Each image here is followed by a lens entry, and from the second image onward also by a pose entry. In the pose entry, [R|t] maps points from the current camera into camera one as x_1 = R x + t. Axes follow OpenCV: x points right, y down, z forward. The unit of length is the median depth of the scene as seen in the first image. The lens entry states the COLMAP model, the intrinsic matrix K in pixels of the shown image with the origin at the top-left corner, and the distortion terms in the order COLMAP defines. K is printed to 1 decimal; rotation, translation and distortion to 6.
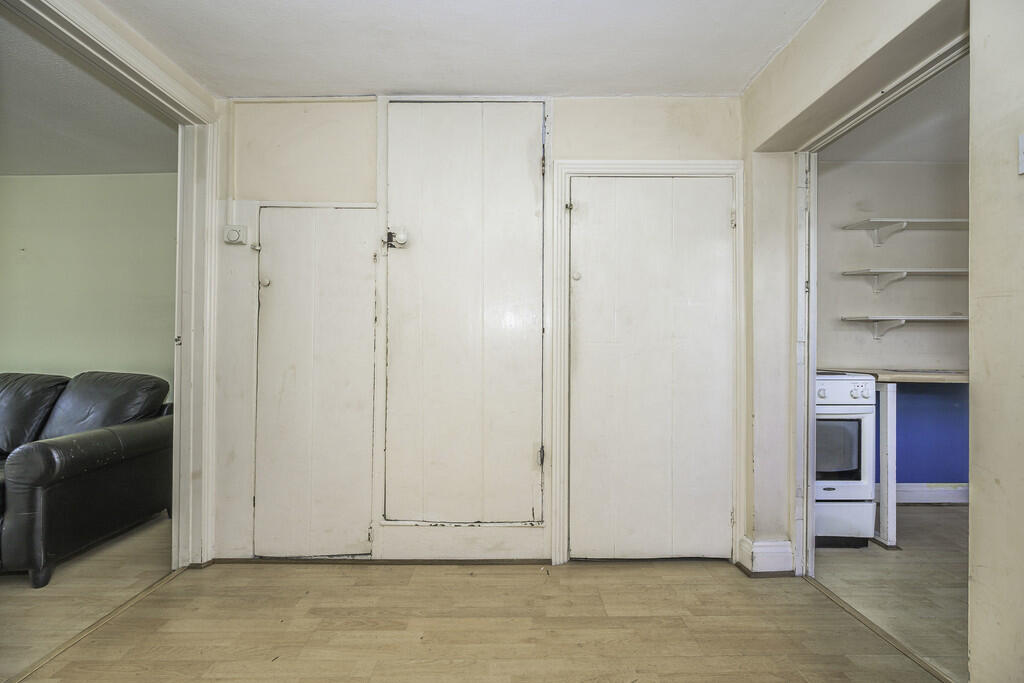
lens RADIAL K [[404.7, 0, 508.6], [0, 404.7, 343.5], [0, 0, 1]] dist [-0.000555, 0.000033]
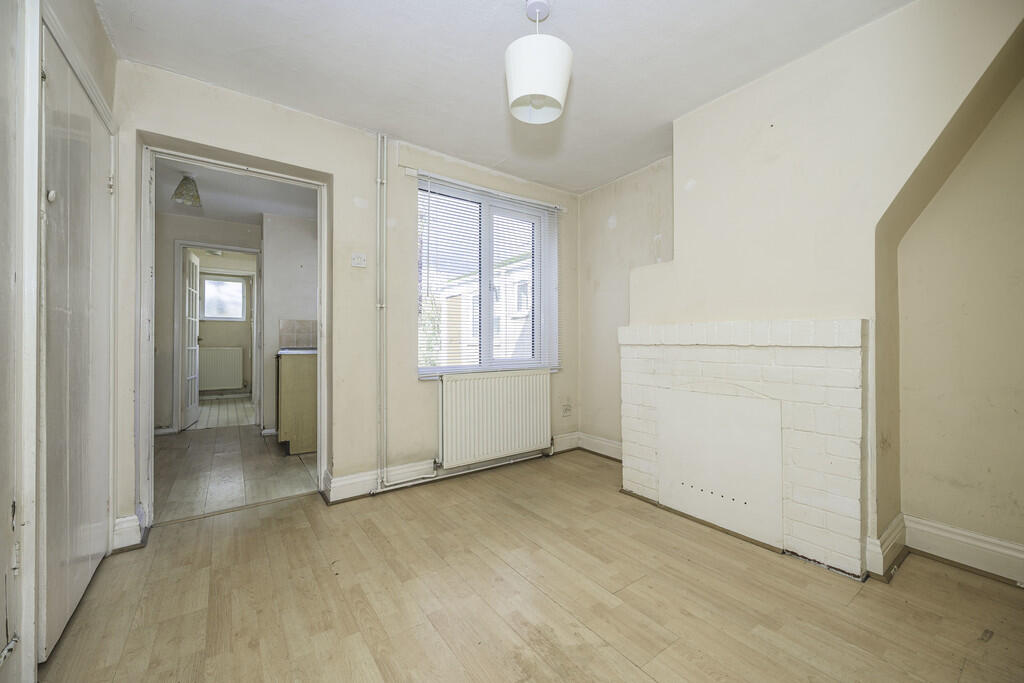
lens RADIAL K [[404.7, 0, 513.4], [0, 404.7, 336.4], [0, 0, 1]] dist [-0.000555, 0.000033]
pose [[-0.566334, -0.001502, 0.824175, -0.784428], [-0.009534, 0.999943, -0.004729, 0.034497], [-0.824121, -0.010536, -0.566316, 0.802558]]
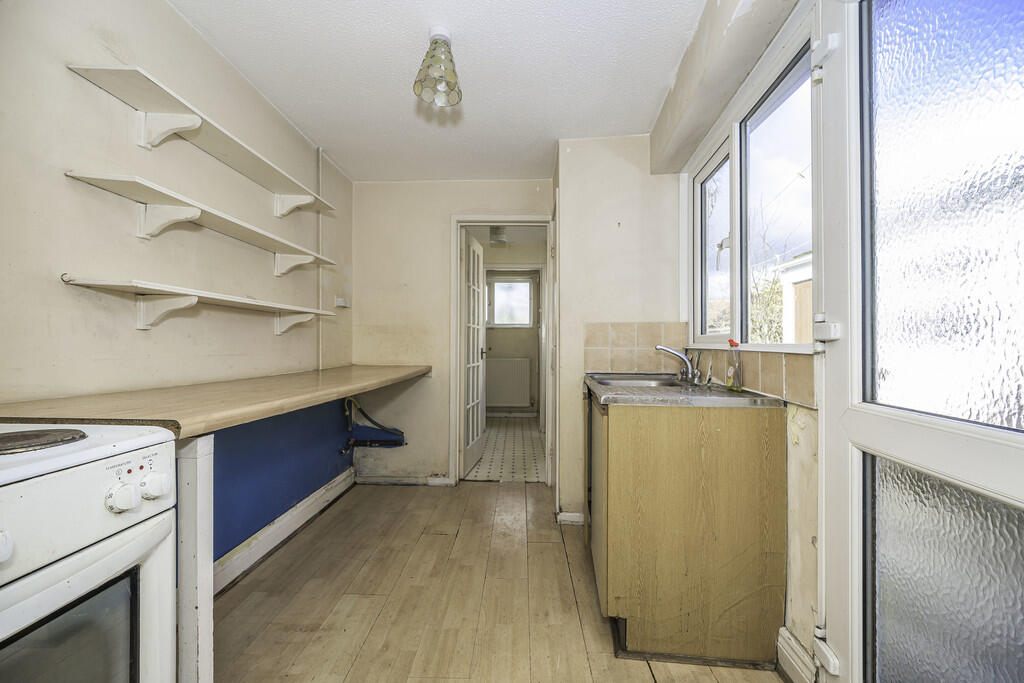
lens RADIAL K [[404.7, 0, 509.7], [0, 404.7, 343.1], [0, 0, 1]] dist [-0.000555, 0.000033]
pose [[0.036664, -0.007902, 0.999296, 0.634087], [-0.008812, 0.999927, 0.008230, -0.005686], [-0.999289, -0.009108, 0.036591, 0.788227]]
